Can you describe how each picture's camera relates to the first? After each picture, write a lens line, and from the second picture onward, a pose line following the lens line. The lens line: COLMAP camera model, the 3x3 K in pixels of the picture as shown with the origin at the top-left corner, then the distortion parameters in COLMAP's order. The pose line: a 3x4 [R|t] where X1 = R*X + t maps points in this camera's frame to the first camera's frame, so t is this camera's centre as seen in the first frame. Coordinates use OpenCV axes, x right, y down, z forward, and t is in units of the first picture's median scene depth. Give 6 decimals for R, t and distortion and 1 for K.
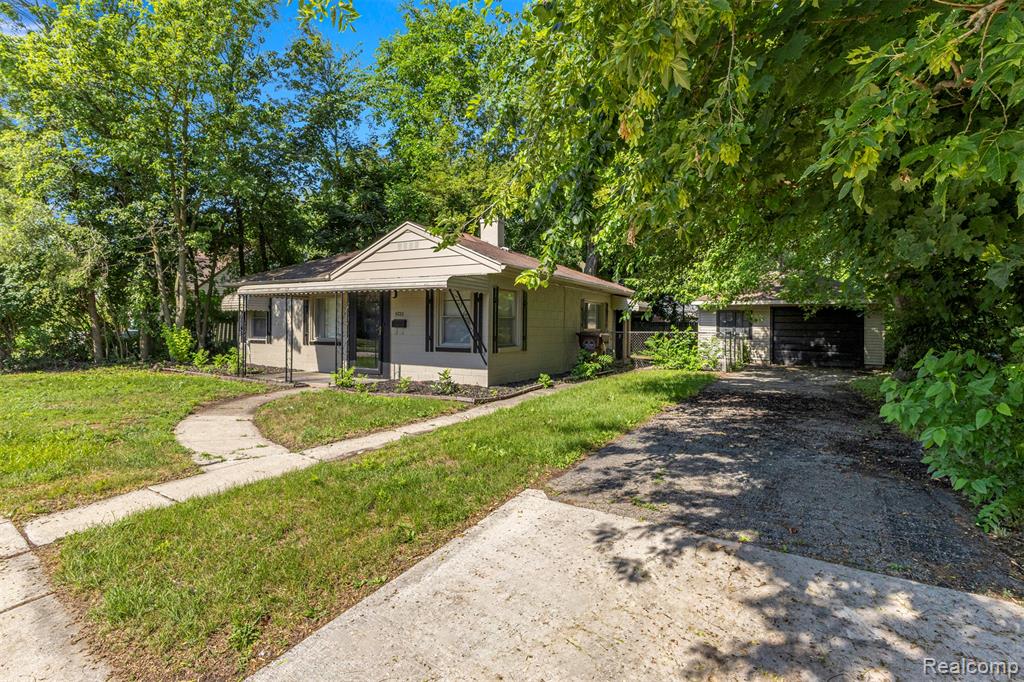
lens RADIAL K [[501.3, 0, 518.2], [0, 501.3, 322.0], [0, 0, 1]] dist [-0.006303, 0.000292]
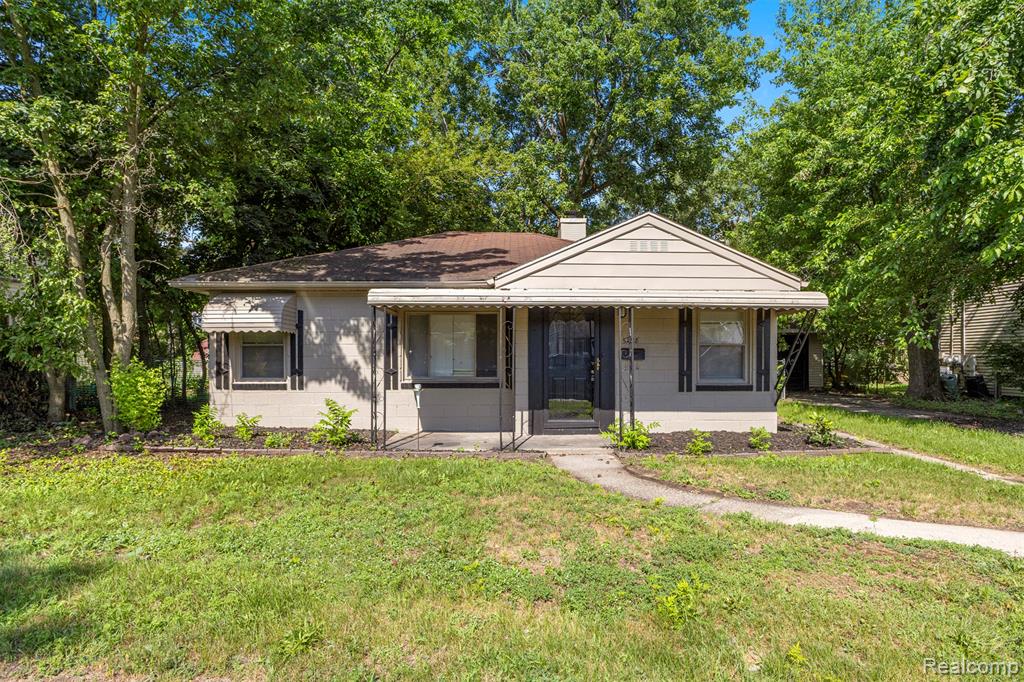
lens RADIAL K [[558.8, 0, 513.7], [0, 558.8, 349.8], [0, 0, 1]] dist [-0.017878, 0.000432]
pose [[0.863703, -0.003799, 0.503987, -0.685951], [0.002831, 0.999992, 0.002687, -0.004850], [-0.503994, -0.000894, 0.863707, 0.352325]]
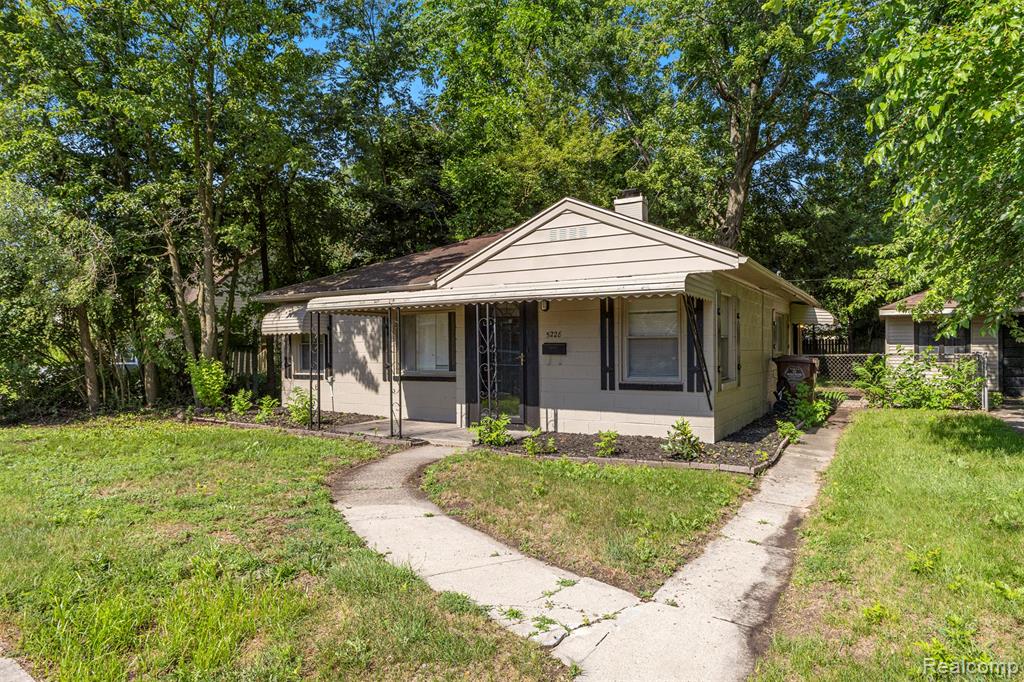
lens RADIAL K [[619.1, 0, 508.0], [0, 619.1, 346.4], [0, 0, 1]] dist [0.008350, -0.005837]
pose [[0.999178, -0.016879, -0.036858, -0.236019], [0.017054, 0.999845, 0.004446, -0.004398], [0.036777, -0.005071, 0.999311, 0.141623]]
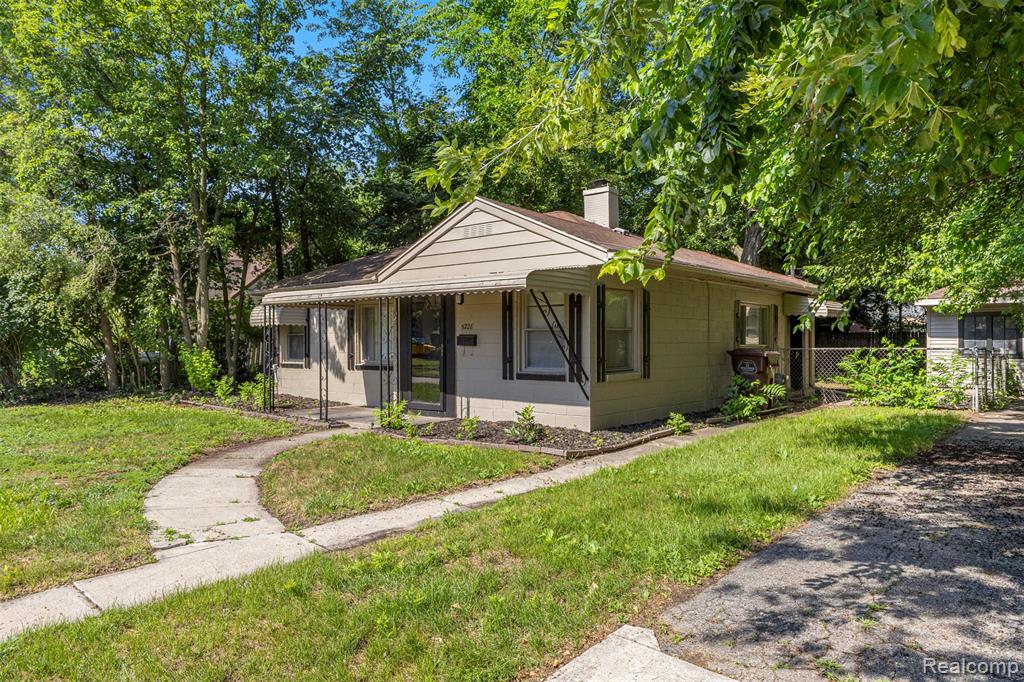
lens RADIAL K [[673.6, 0, 511.3], [0, 673.6, 338.2], [0, 0, 1]] dist [0.007356, -0.003182]
pose [[0.979612, -0.012144, -0.200533, 0.015148], [0.012856, 0.999915, 0.002245, -0.000984], [0.200489, -0.004778, 0.979684, 0.063884]]
